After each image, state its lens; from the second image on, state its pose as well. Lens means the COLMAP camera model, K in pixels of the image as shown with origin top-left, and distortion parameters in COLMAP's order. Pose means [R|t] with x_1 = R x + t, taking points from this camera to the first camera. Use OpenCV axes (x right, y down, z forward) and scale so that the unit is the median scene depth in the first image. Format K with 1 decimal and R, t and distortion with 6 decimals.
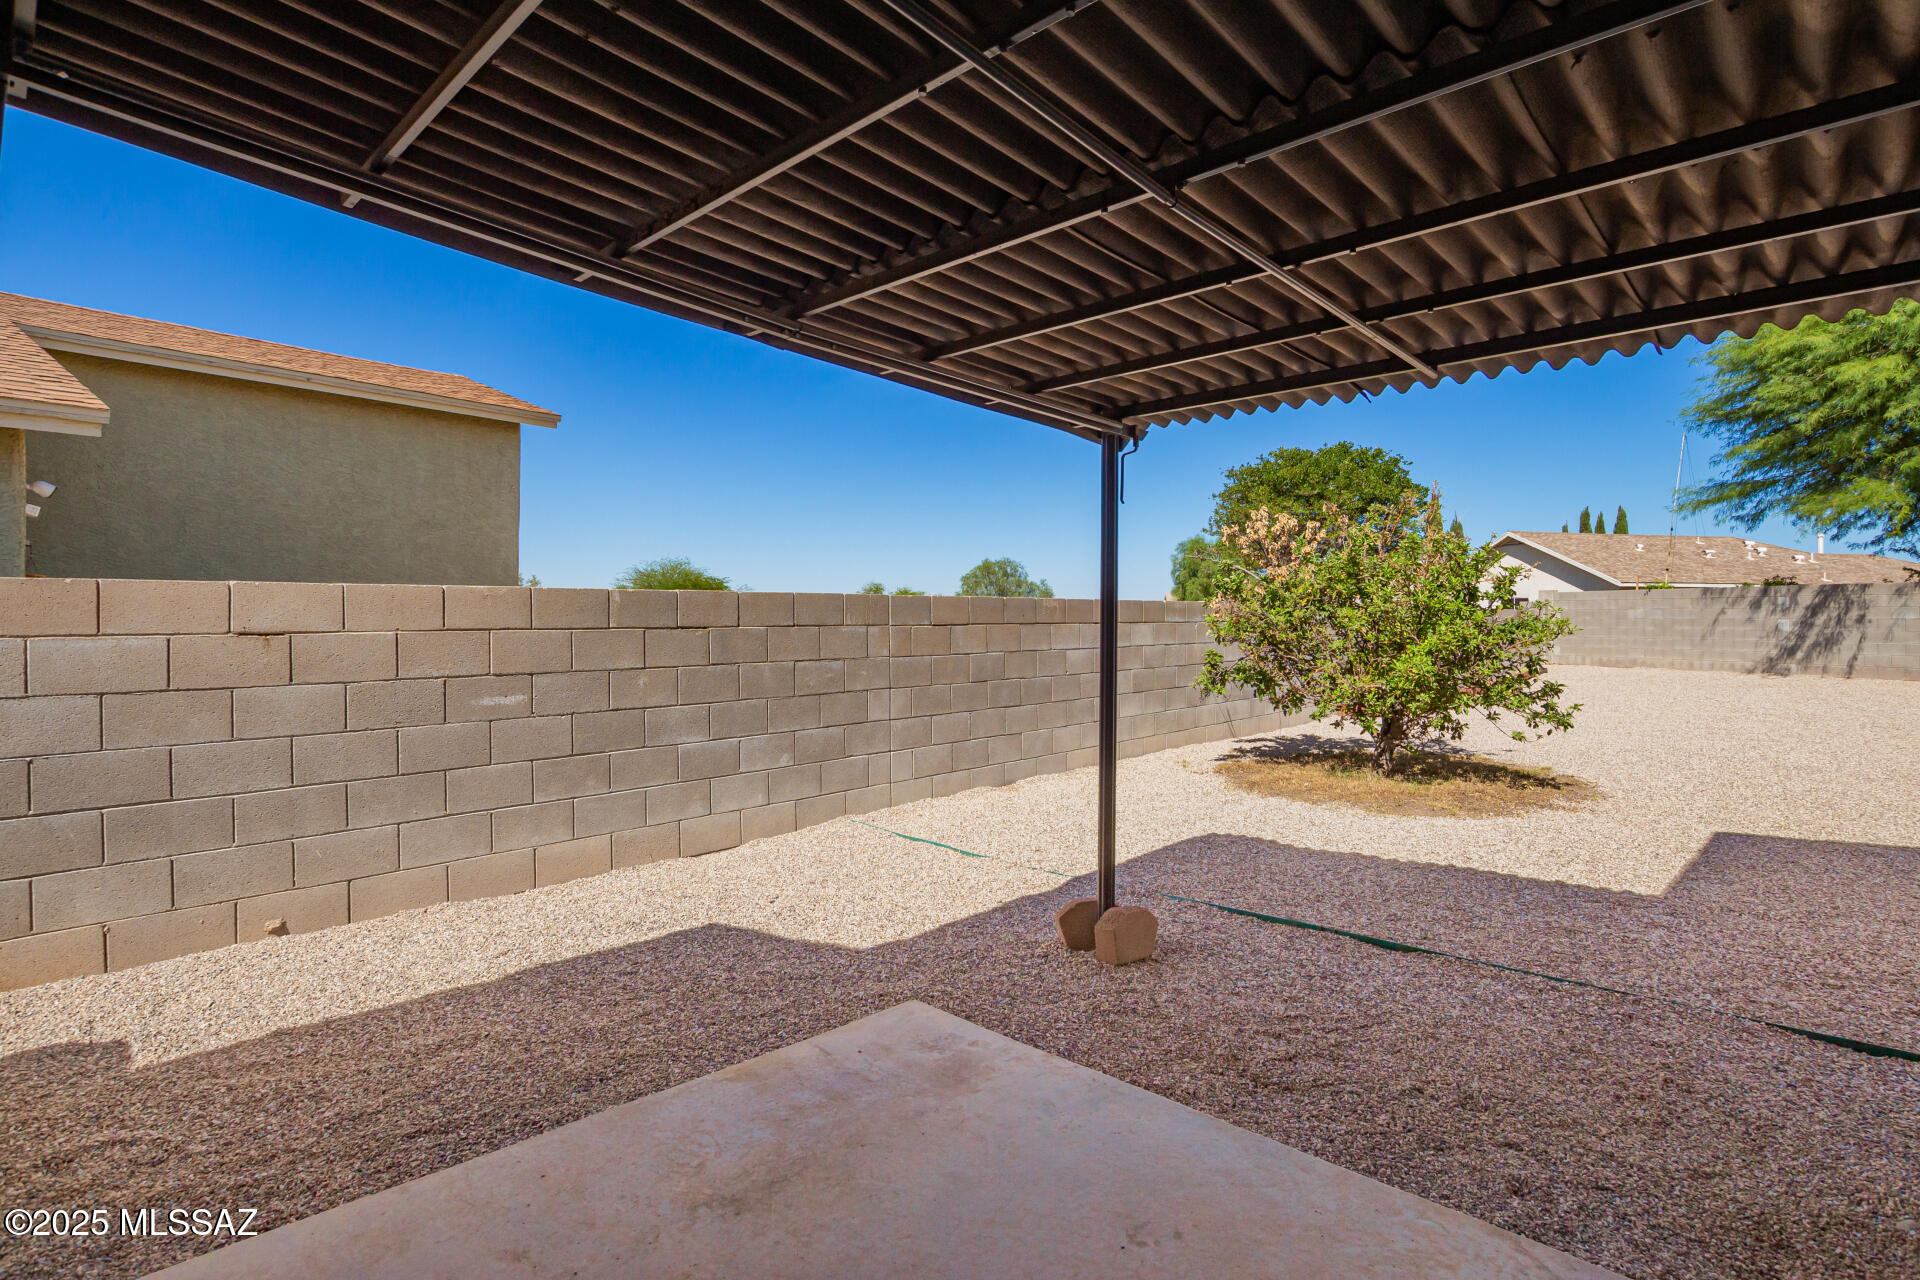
lens RADIAL K [[937.9, 0, 961.0], [0, 937.9, 629.9], [0, 0, 1]] dist [0.007425, -0.004555]
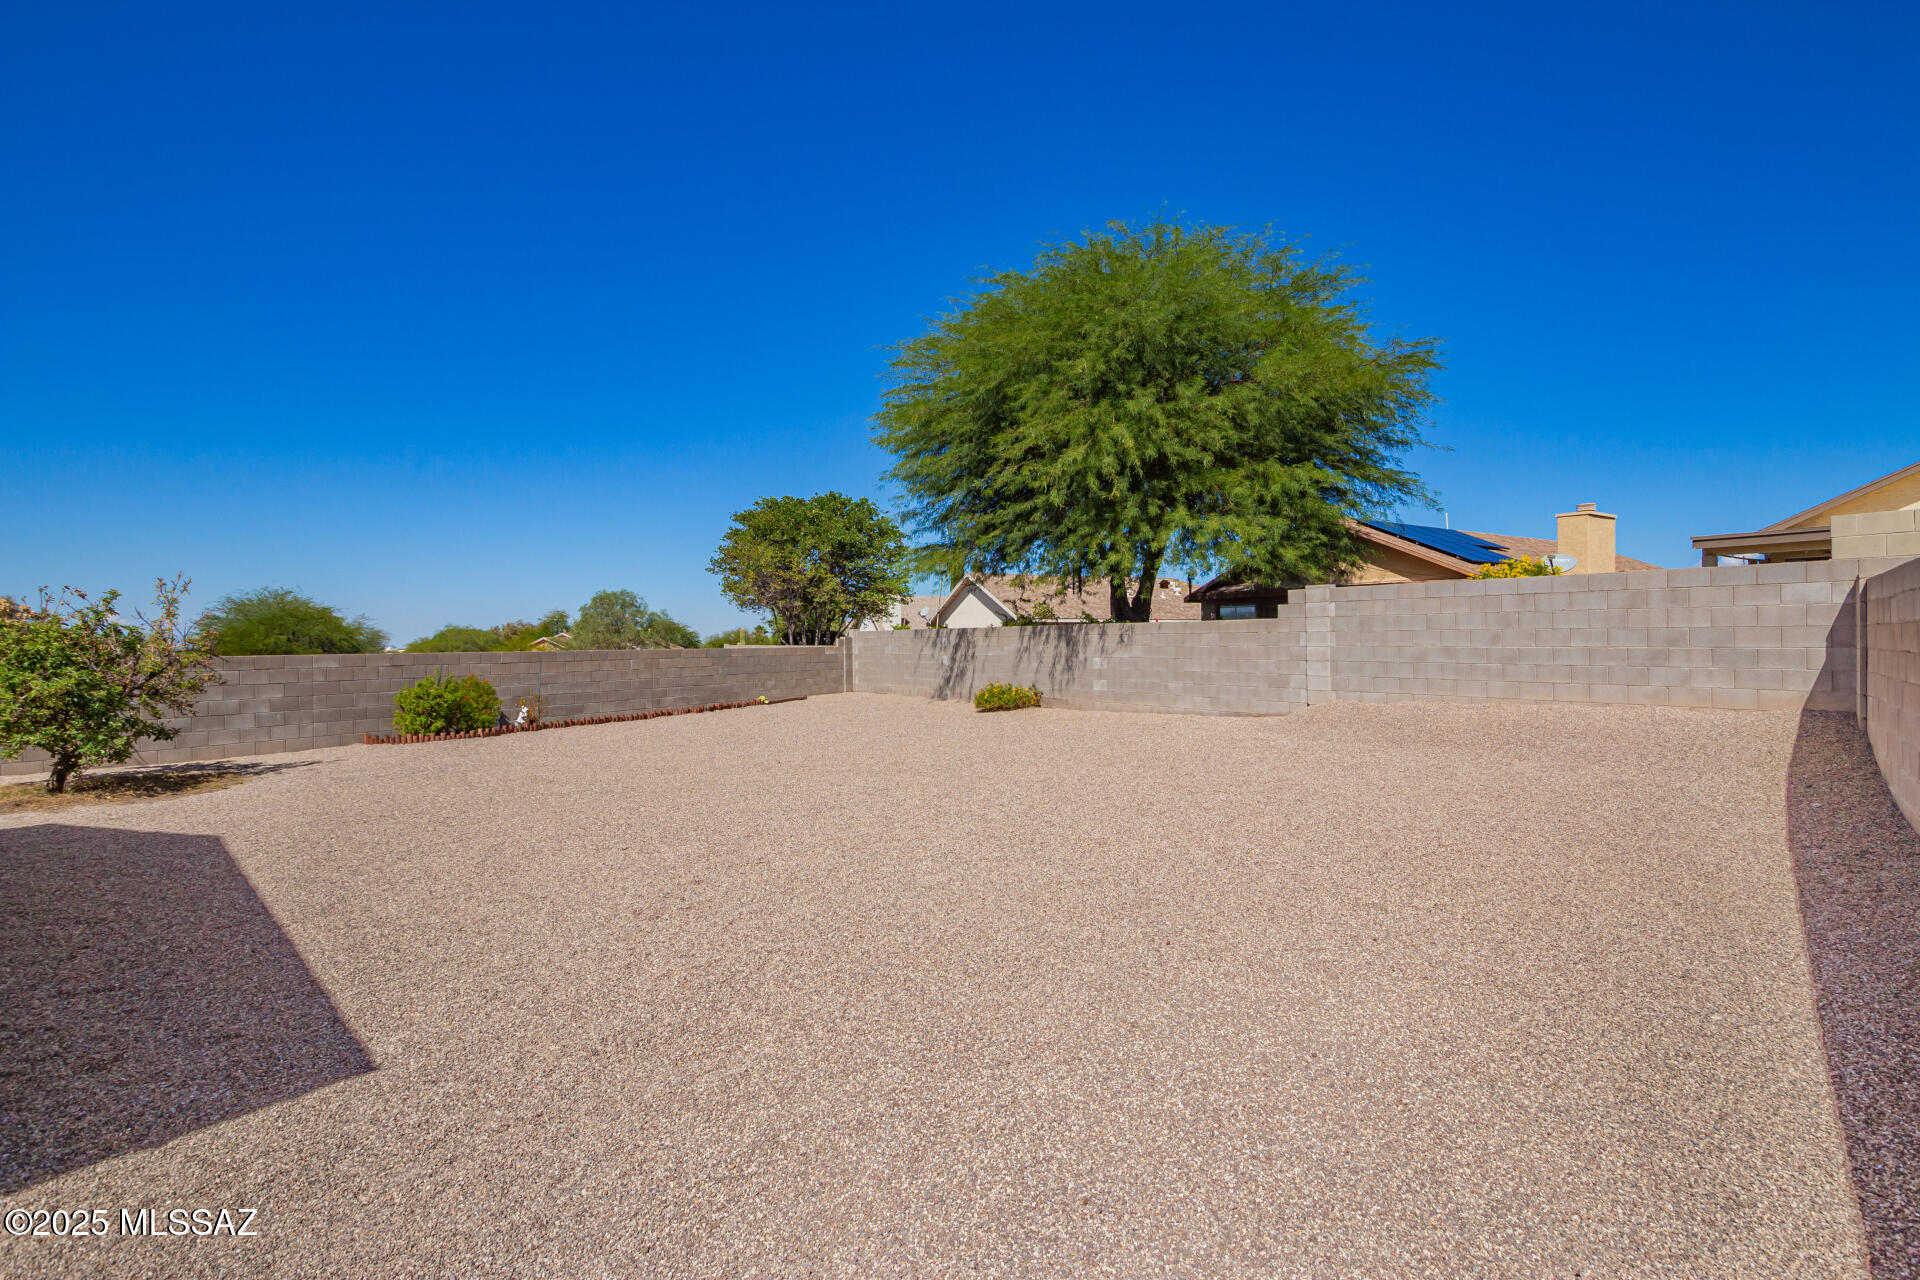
lens RADIAL K [[937.9, 0, 957.0], [0, 937.9, 643.5], [0, 0, 1]] dist [0.007425, -0.004555]
pose [[0.967715, -0.005853, 0.251980, 0.612065], [0.009659, 0.999857, -0.013870, -0.010425], [-0.251862, 0.015856, 0.967633, -0.222862]]
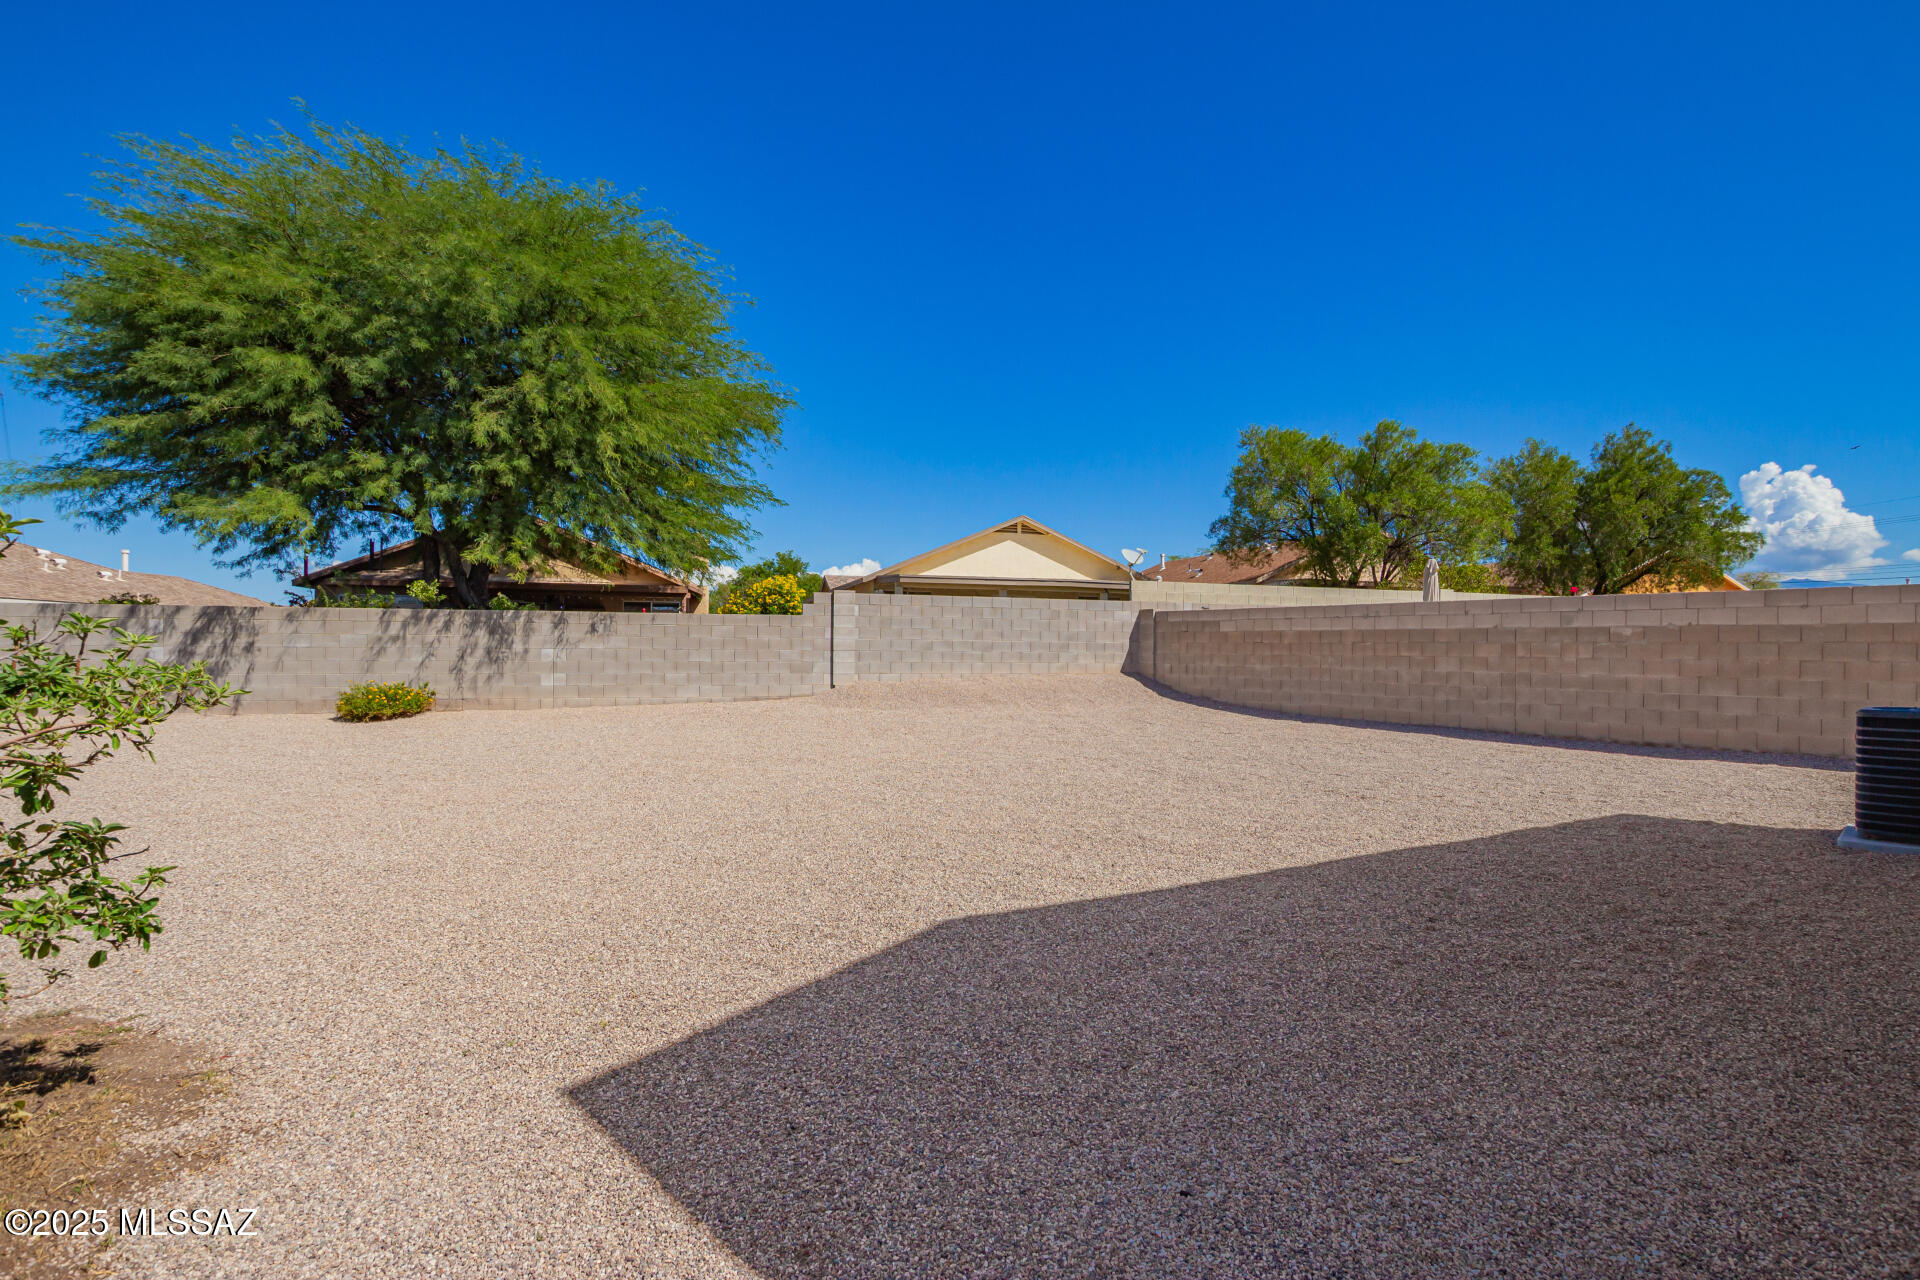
lens RADIAL K [[937.9, 0, 963.0], [0, 937.9, 628.8], [0, 0, 1]] dist [0.007425, -0.004555]
pose [[0.059851, 0.019078, 0.998025, 0.117950], [0.006418, 0.999789, -0.019497, -0.006762], [-0.998187, 0.007572, 0.059716, 0.278851]]
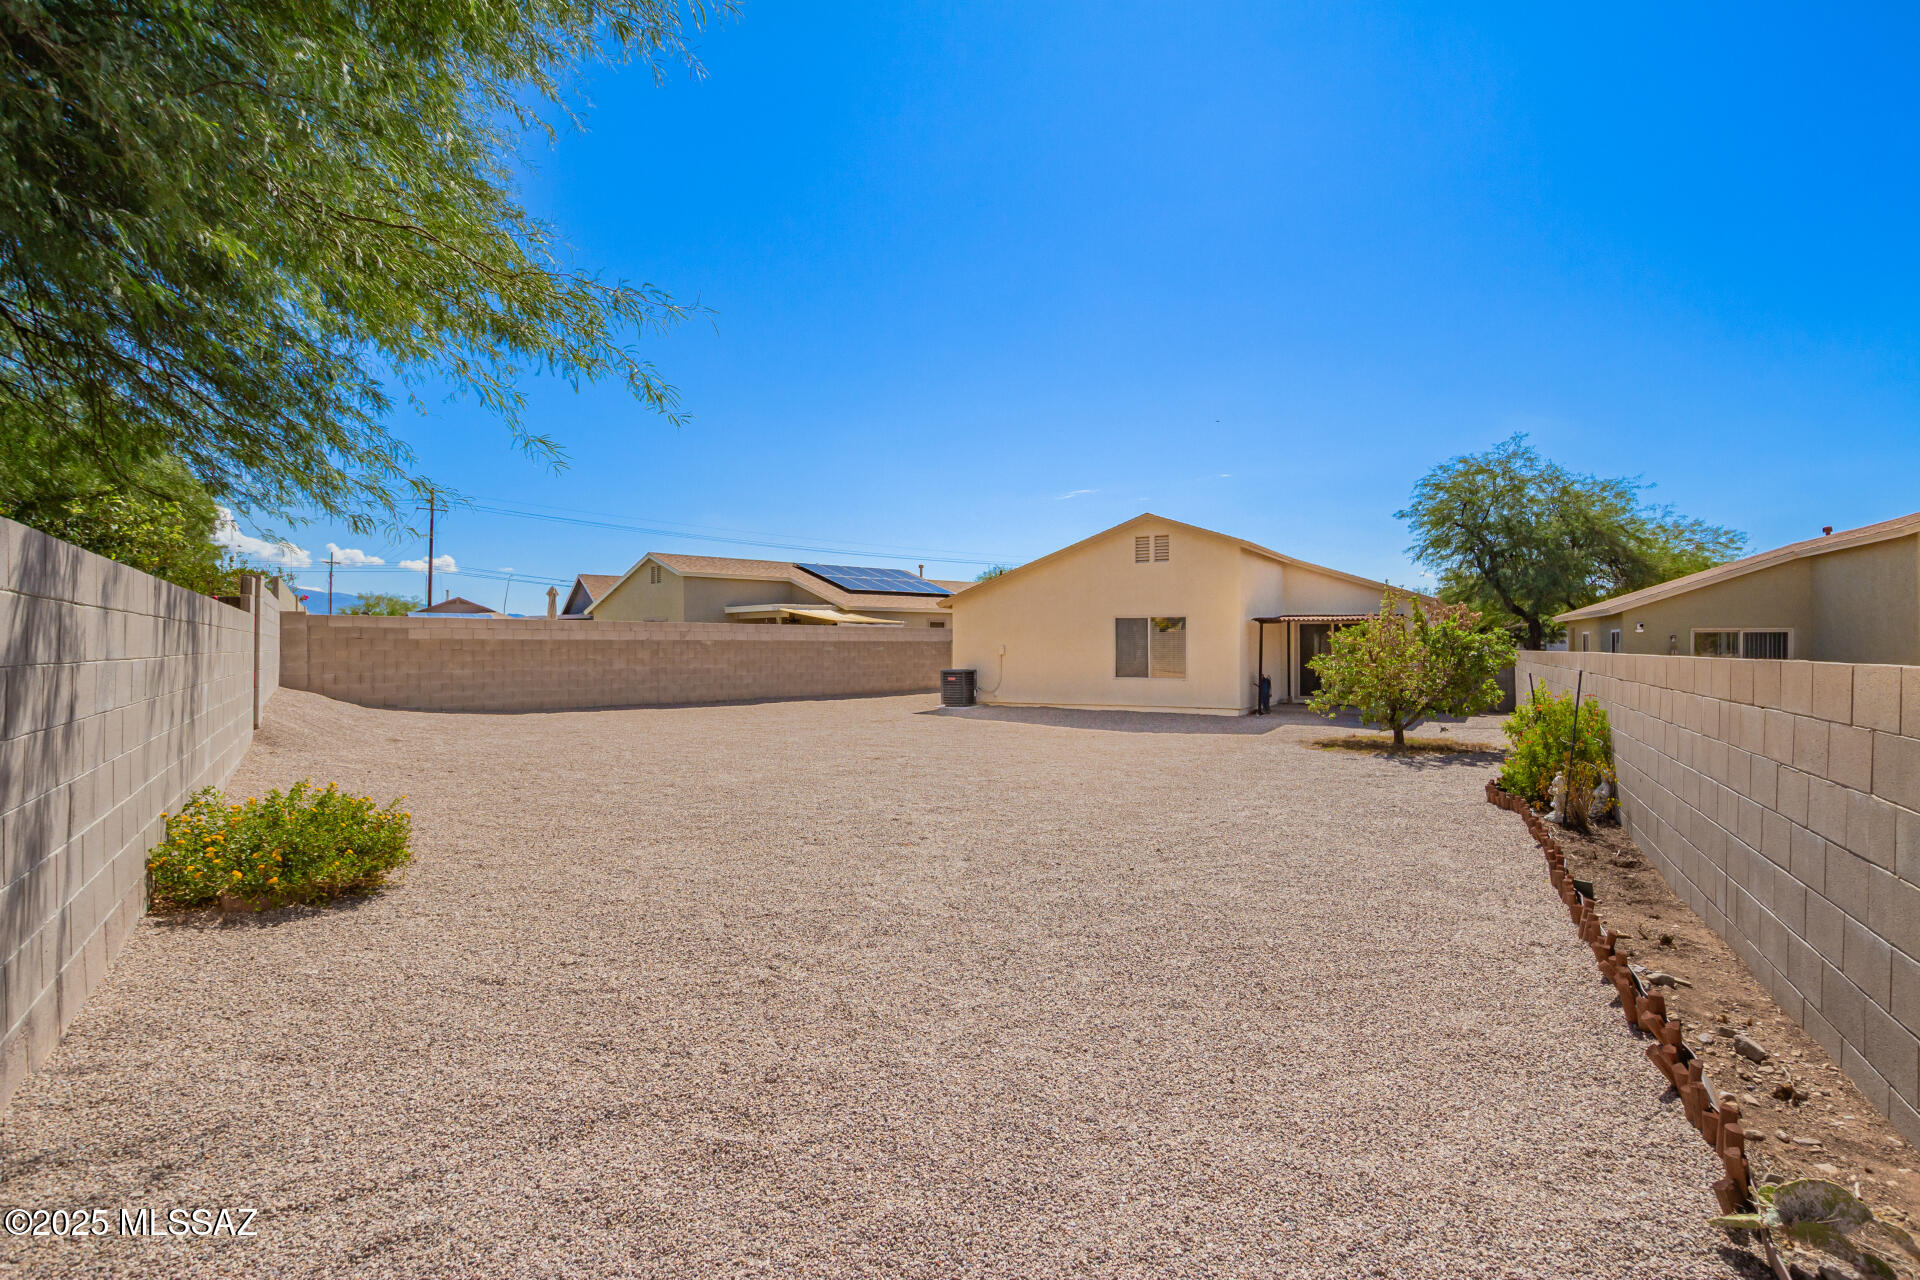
lens RADIAL K [[937.9, 0, 960.2], [0, 937.9, 635.6], [0, 0, 1]] dist [0.007425, -0.004555]
pose [[-0.978618, -0.002530, -0.205670, 0.753779], [-0.003000, 0.999994, 0.001973, -0.028657], [0.205664, 0.002548, -0.978619, 1.168239]]
